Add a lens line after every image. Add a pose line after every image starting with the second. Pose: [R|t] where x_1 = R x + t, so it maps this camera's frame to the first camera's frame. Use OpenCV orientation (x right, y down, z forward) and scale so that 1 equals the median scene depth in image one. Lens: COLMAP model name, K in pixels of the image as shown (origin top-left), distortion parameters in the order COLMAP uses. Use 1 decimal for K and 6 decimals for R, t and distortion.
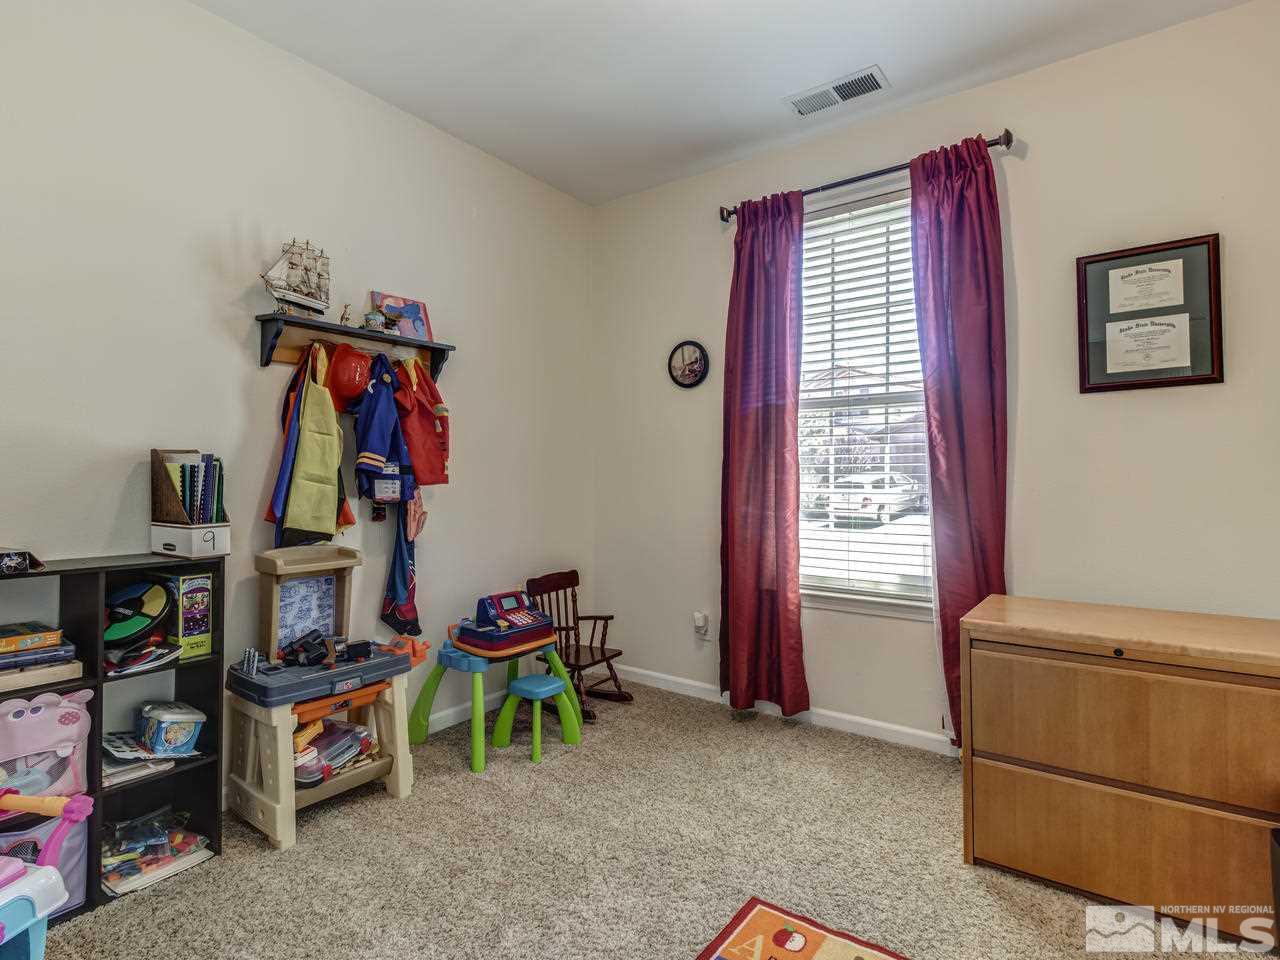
lens RADIAL K [[664.2, 0, 636.0], [0, 664.2, 486.4], [0, 0, 1]] dist [0.016000, -0.012587]
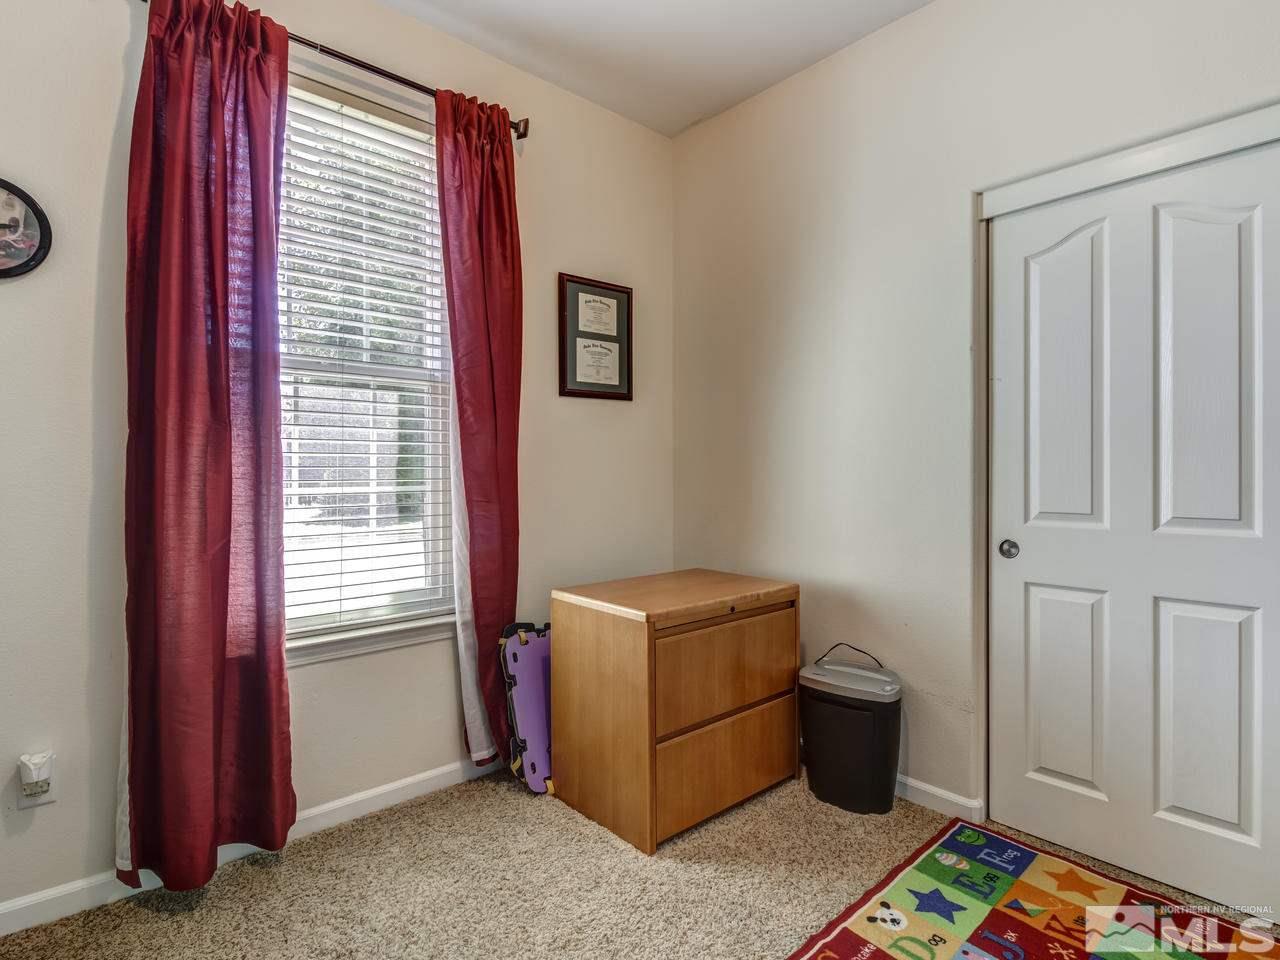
lens RADIAL K [[664.2, 0, 636.0], [0, 664.2, 486.4], [0, 0, 1]] dist [0.016000, -0.012587]
pose [[0.221712, -0.014283, 0.975007, -0.390140], [0.017086, 0.999796, 0.010761, 0.000441], [-0.974962, 0.014273, 0.221911, 0.650840]]
